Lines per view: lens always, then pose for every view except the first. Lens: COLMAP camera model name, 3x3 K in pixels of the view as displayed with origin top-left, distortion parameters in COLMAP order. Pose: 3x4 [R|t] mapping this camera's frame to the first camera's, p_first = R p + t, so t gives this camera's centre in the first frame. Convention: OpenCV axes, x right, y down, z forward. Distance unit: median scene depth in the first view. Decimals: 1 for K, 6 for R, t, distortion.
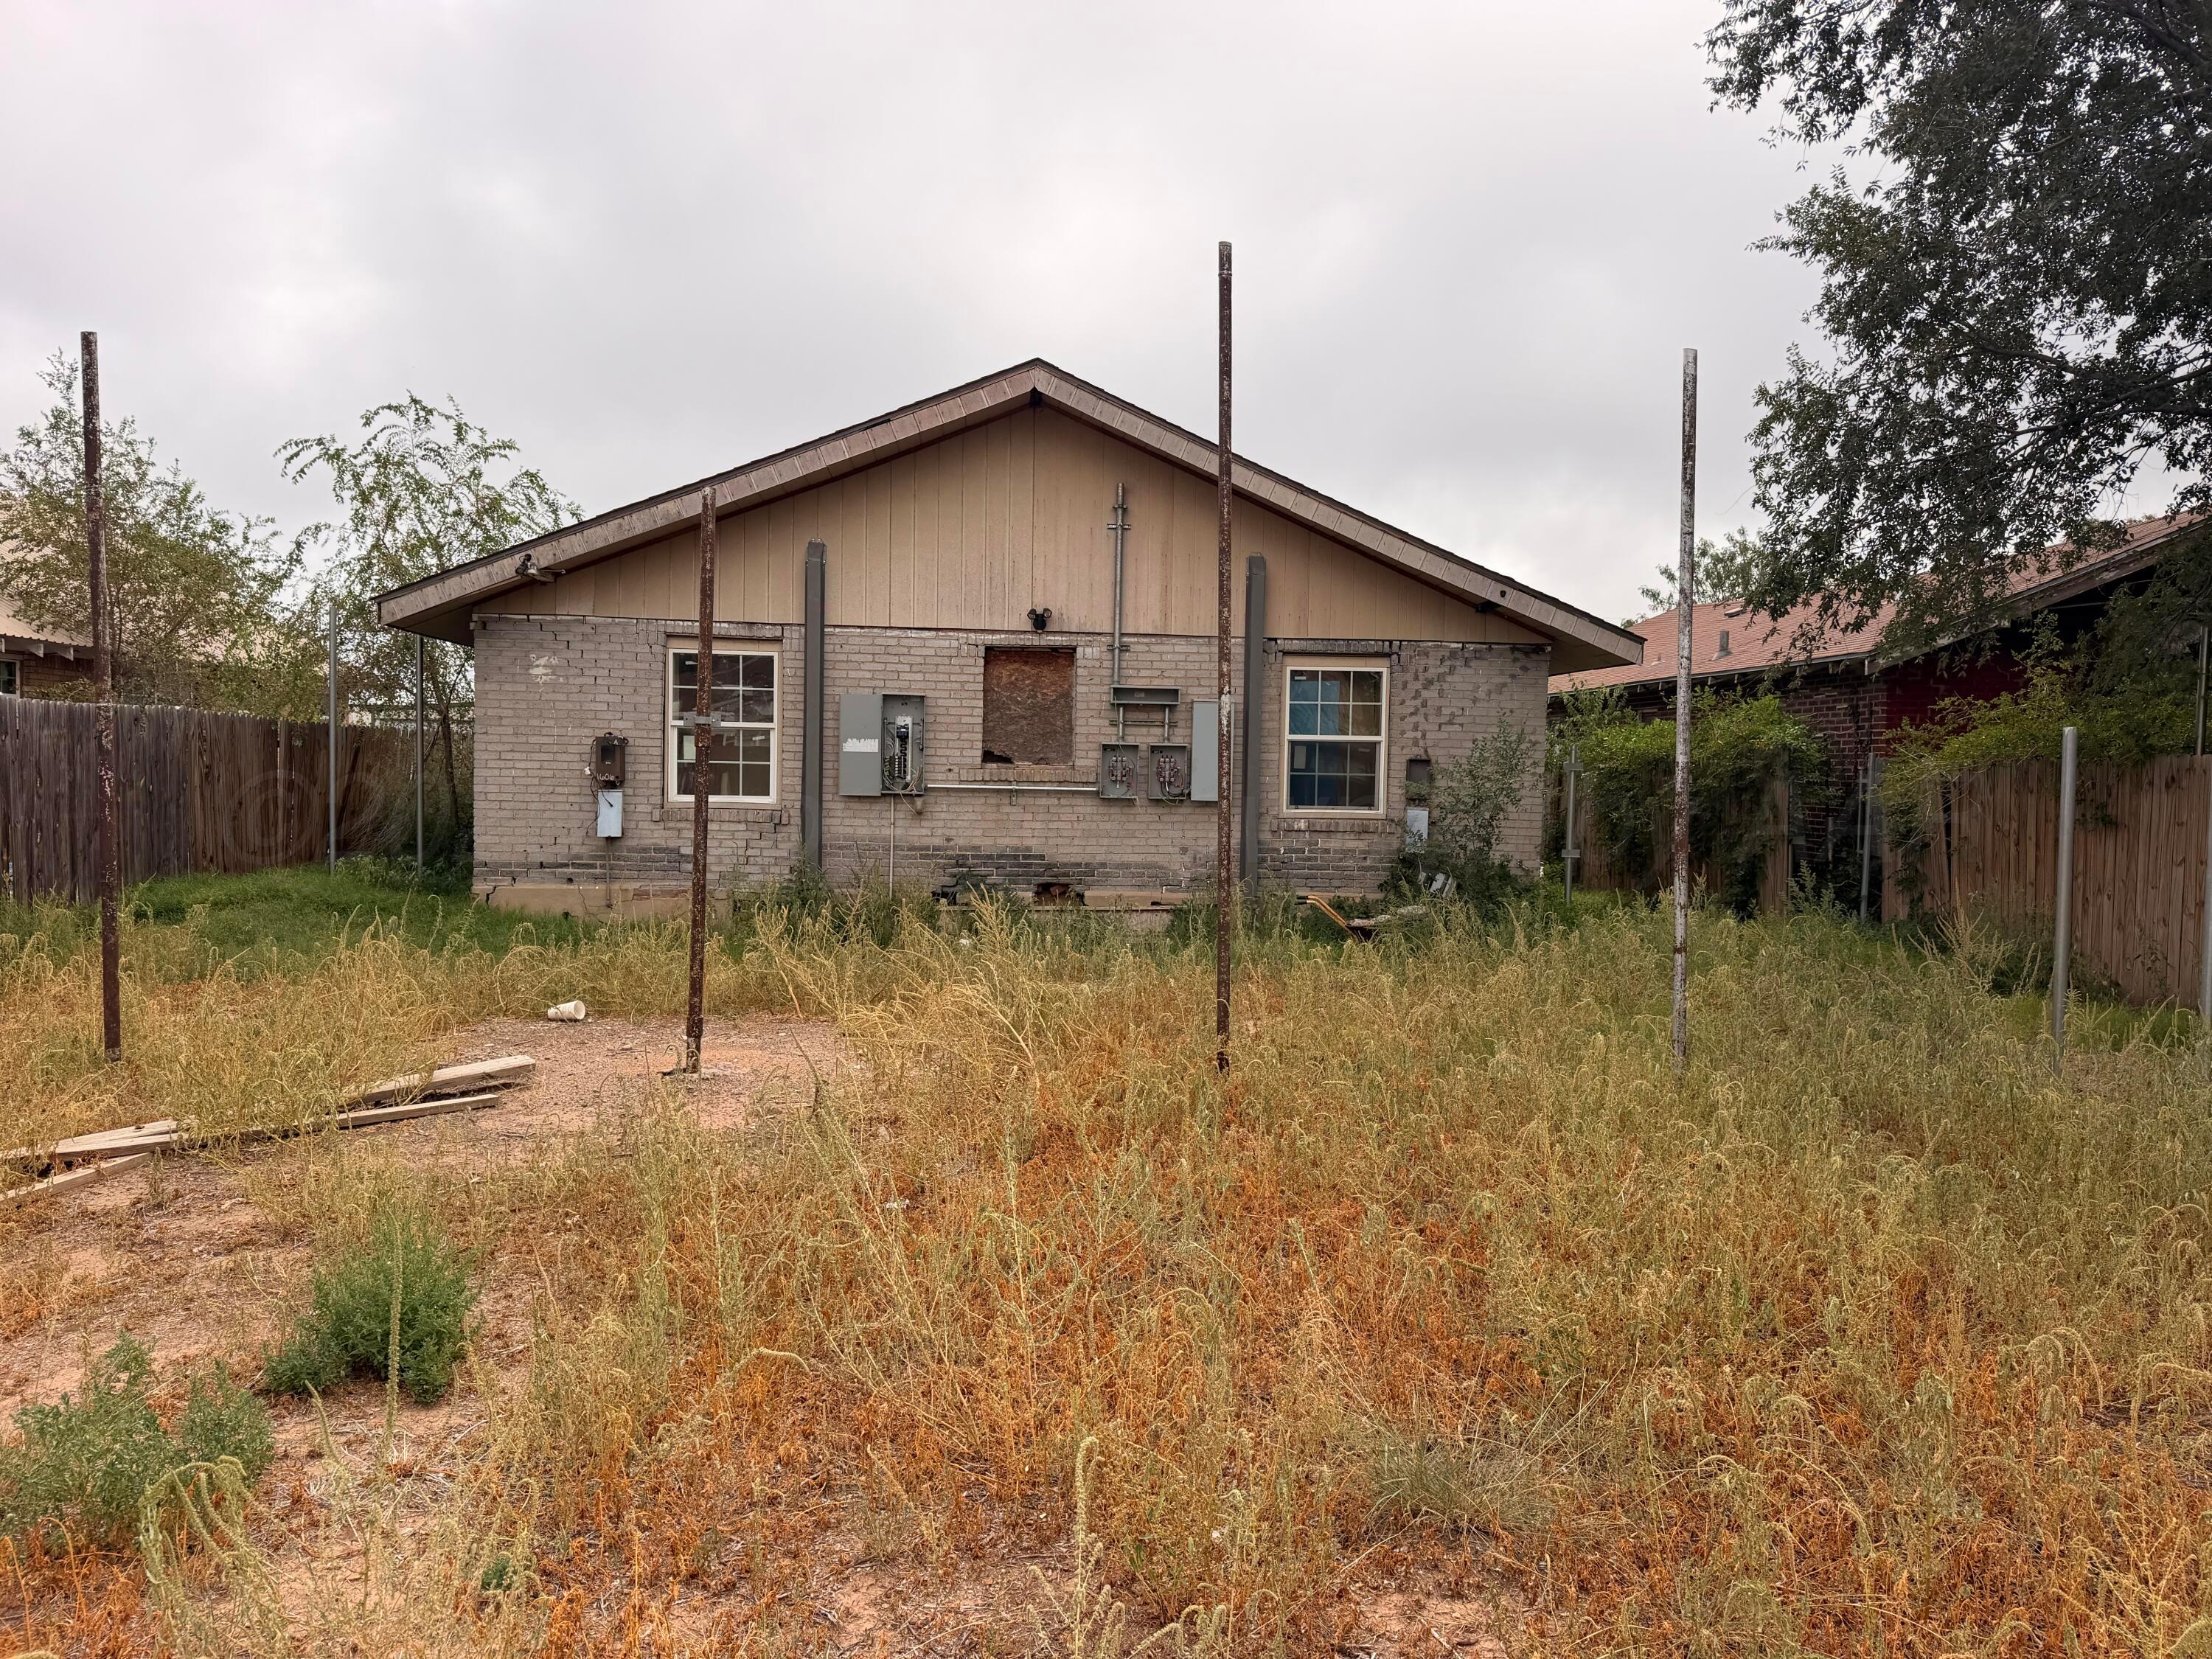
lens RADIAL K [[1546.8, 0, 1106.0], [0, 1546.8, 829.5], [0, 0, 1]] dist [0.174877, -0.286676]
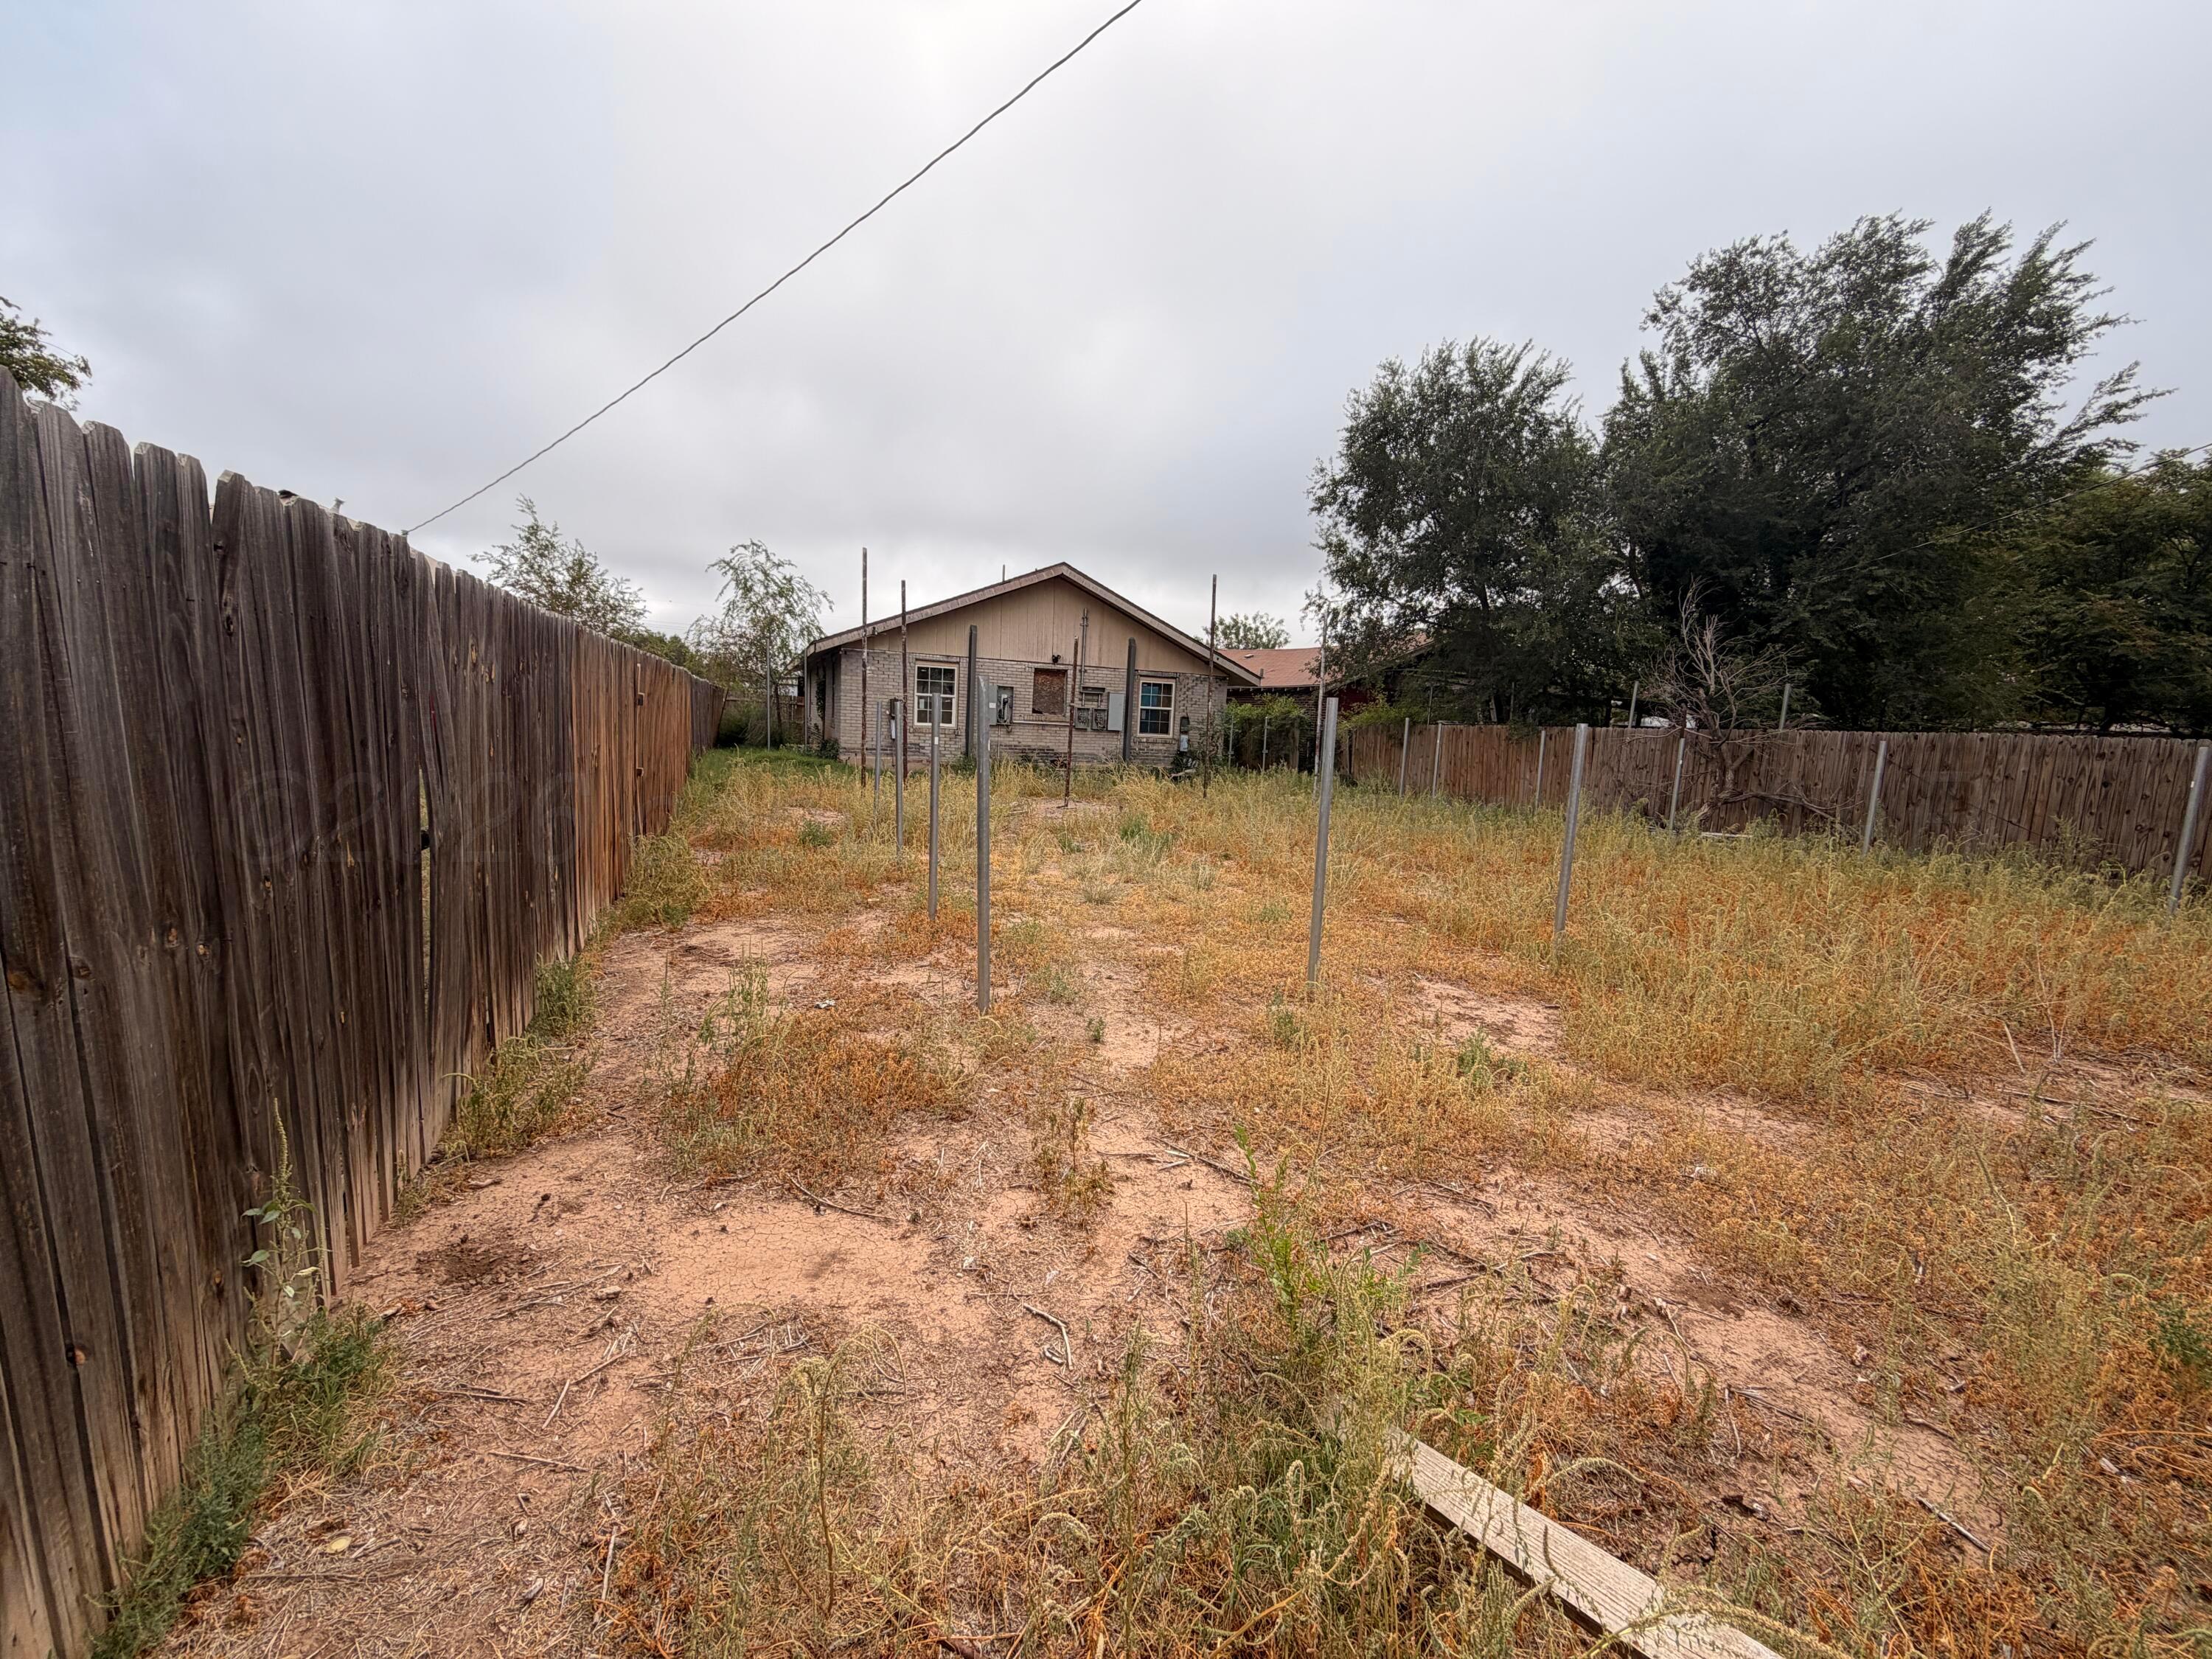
lens RADIAL K [[902.8, 0, 1102.5], [0, 902.8, 826.2], [0, 0, 1]] dist [0.010653, 0.000240]
pose [[0.956825, -0.004585, 0.290629, -0.411922], [-0.020275, 0.996387, 0.082468, 0.018532], [-0.289957, -0.084800, 0.953275, -0.501602]]
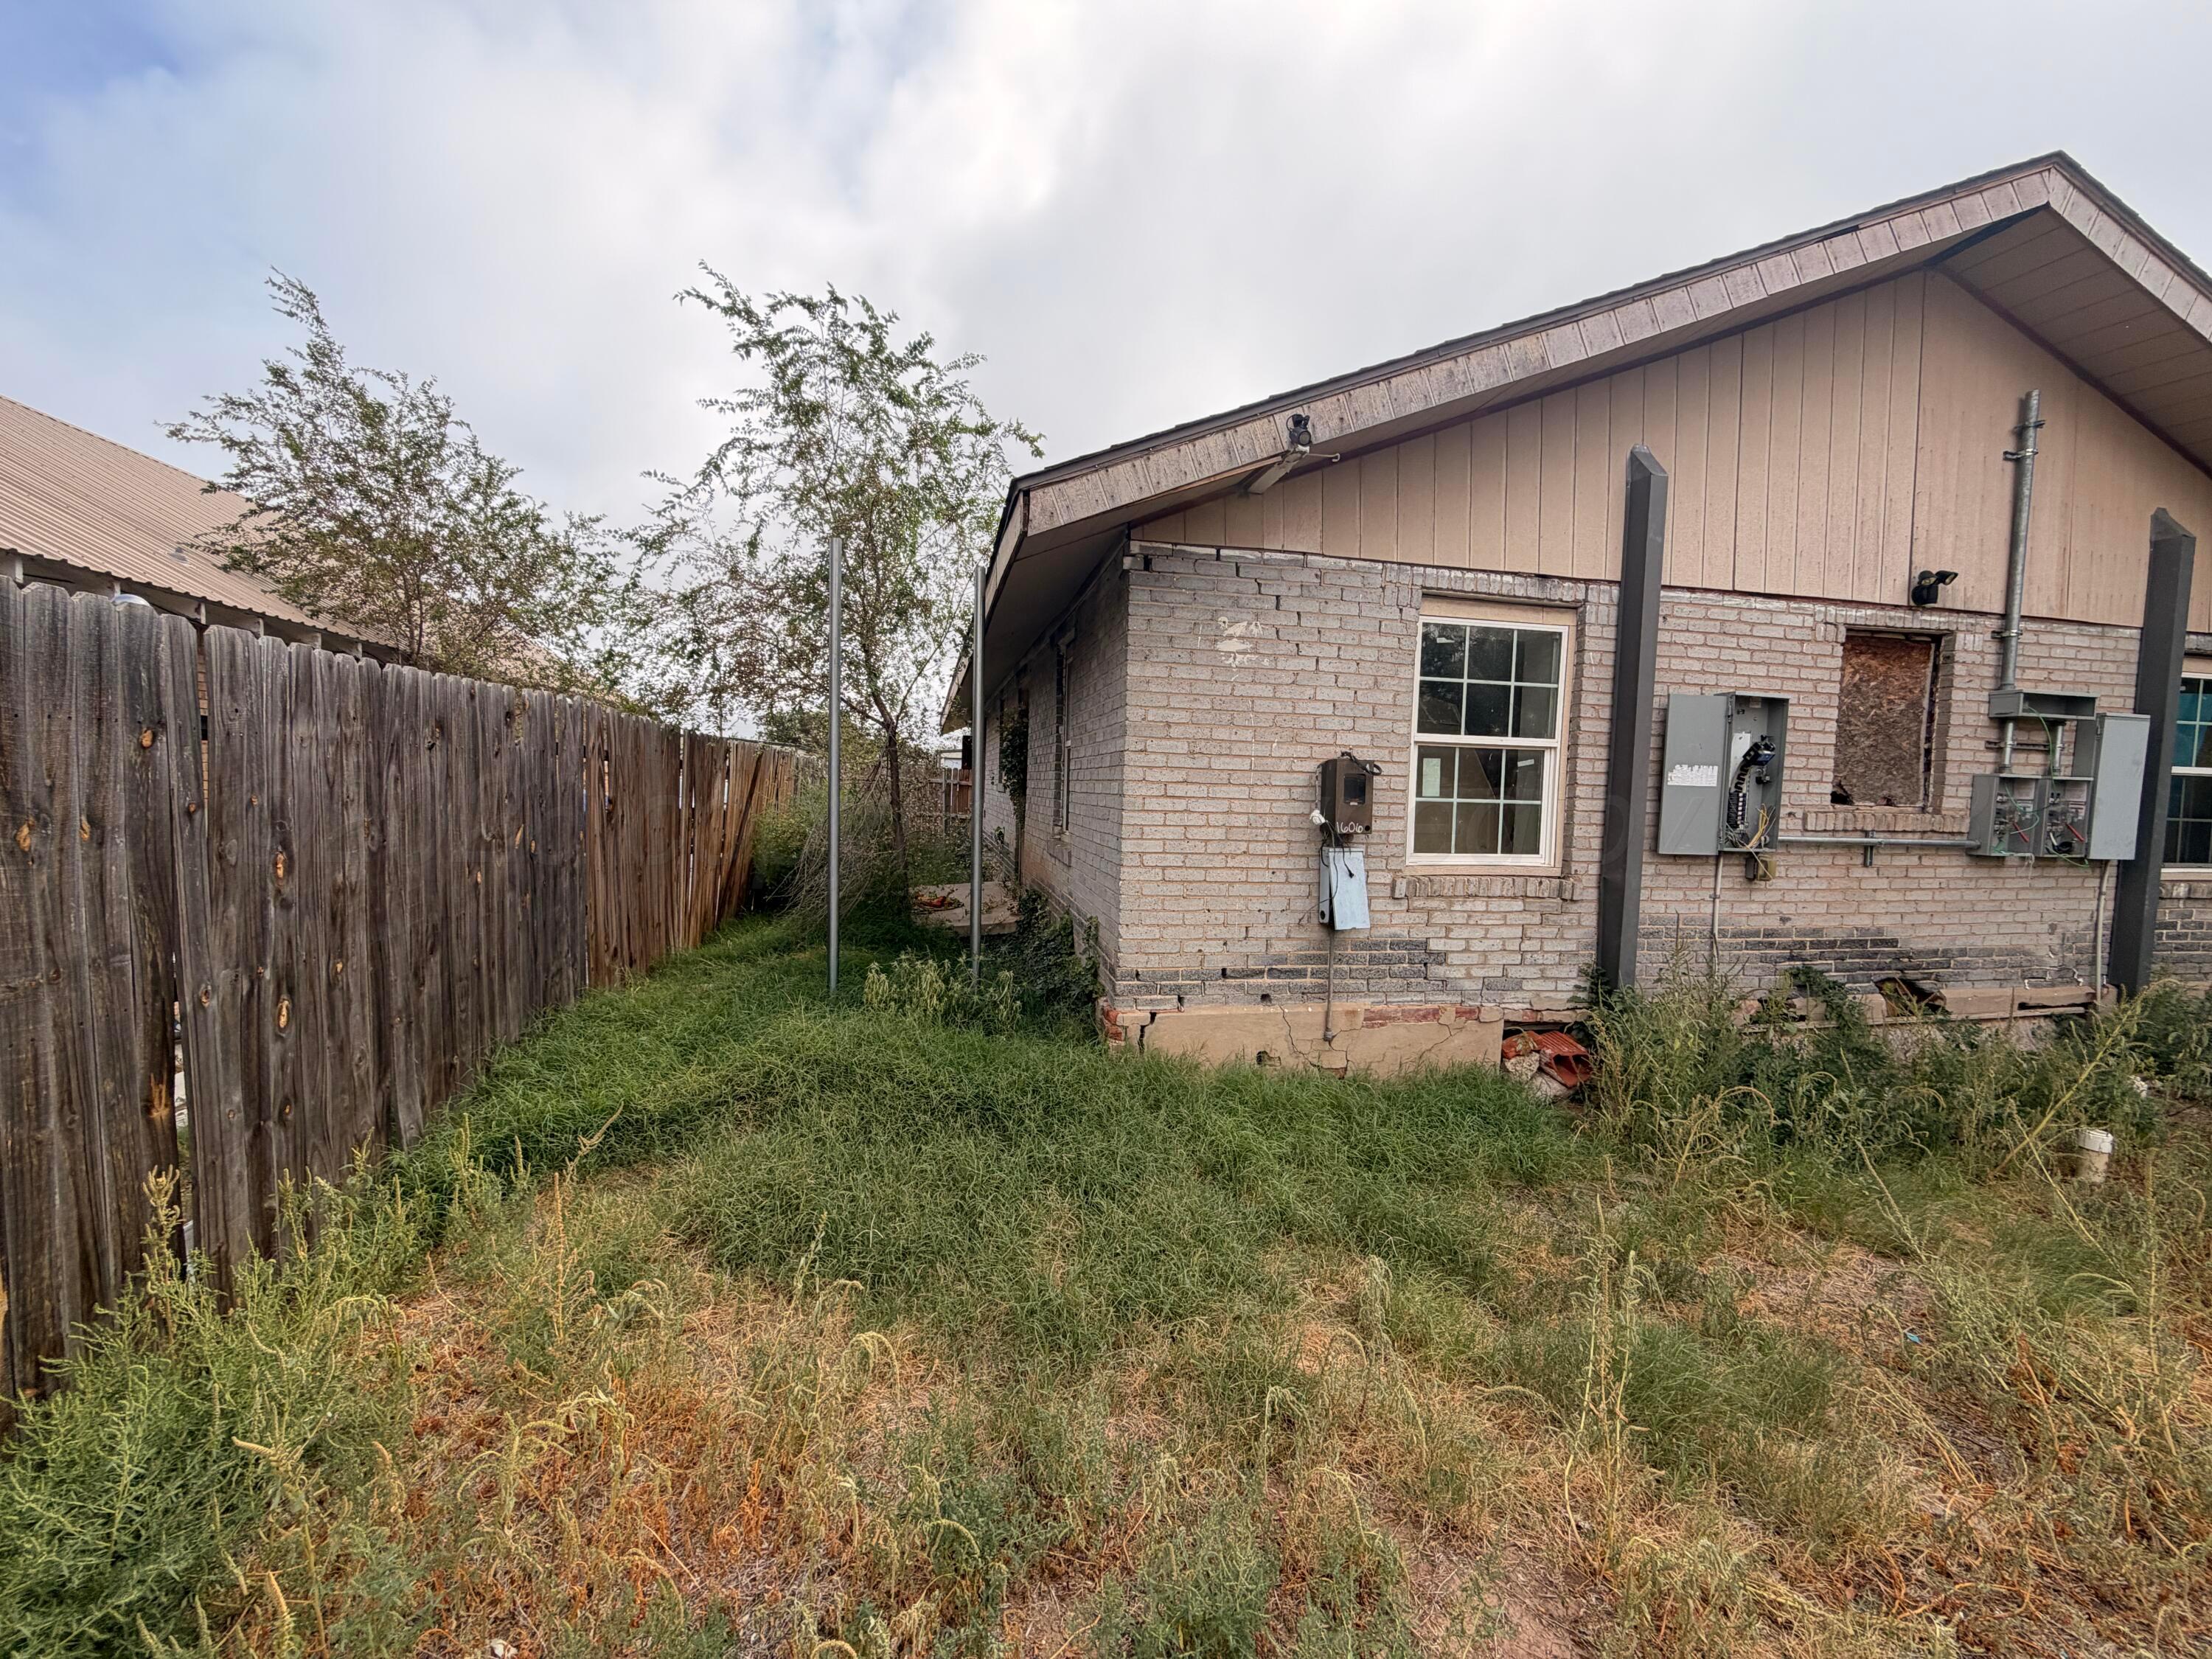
lens RADIAL K [[889.4, 0, 1098.6], [0, 889.4, 832.9], [0, 0, 1]] dist [0.000892, 0.000298]
pose [[0.992749, 0.003747, 0.120143, -0.439159], [-0.007661, 0.999454, 0.032134, -0.040553], [-0.119957, -0.032821, 0.992236, 0.662633]]
